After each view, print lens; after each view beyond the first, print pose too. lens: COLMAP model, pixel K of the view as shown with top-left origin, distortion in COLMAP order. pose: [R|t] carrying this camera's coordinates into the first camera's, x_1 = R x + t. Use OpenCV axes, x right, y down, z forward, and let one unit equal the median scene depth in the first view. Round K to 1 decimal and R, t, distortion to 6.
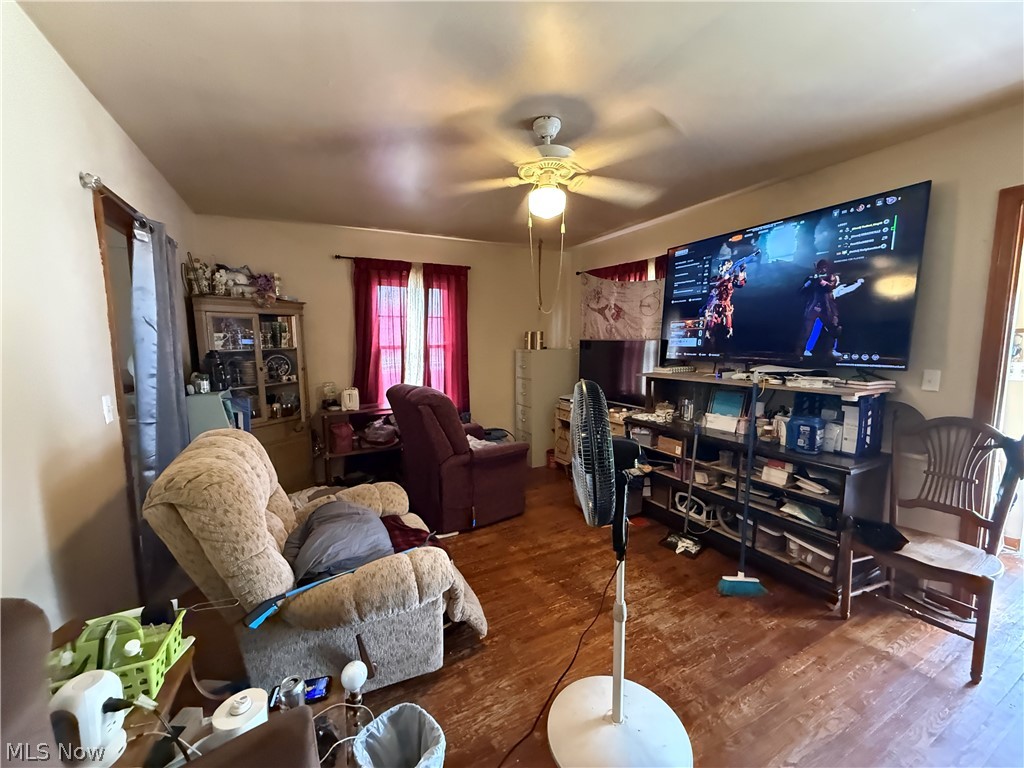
lens RADIAL K [[406.3, 0, 512.0], [0, 406.3, 384.0], [0, 0, 1]] dist [0.013869, 0.000102]
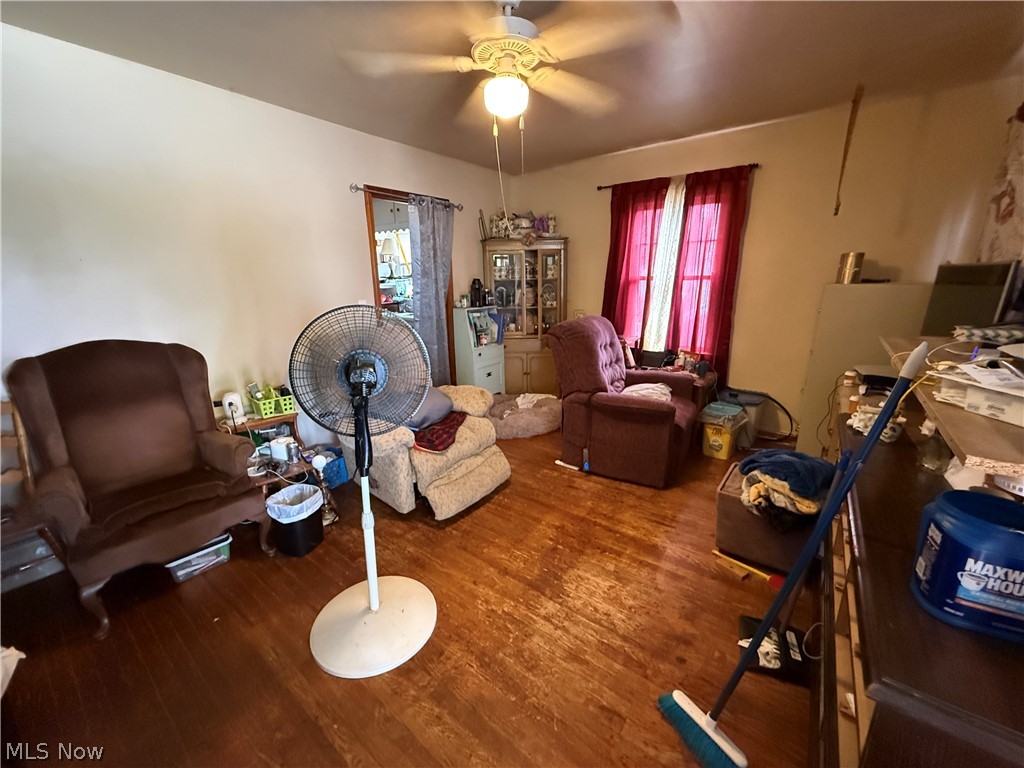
lens RADIAL K [[406.3, 0, 512.0], [0, 406.3, 384.0], [0, 0, 1]] dist [0.013869, 0.000102]
pose [[0.434870, 0.235450, -0.869167, 0.573871], [-0.093375, 0.971799, 0.216534, -0.035862], [0.895639, -0.013006, 0.444592, 0.381018]]
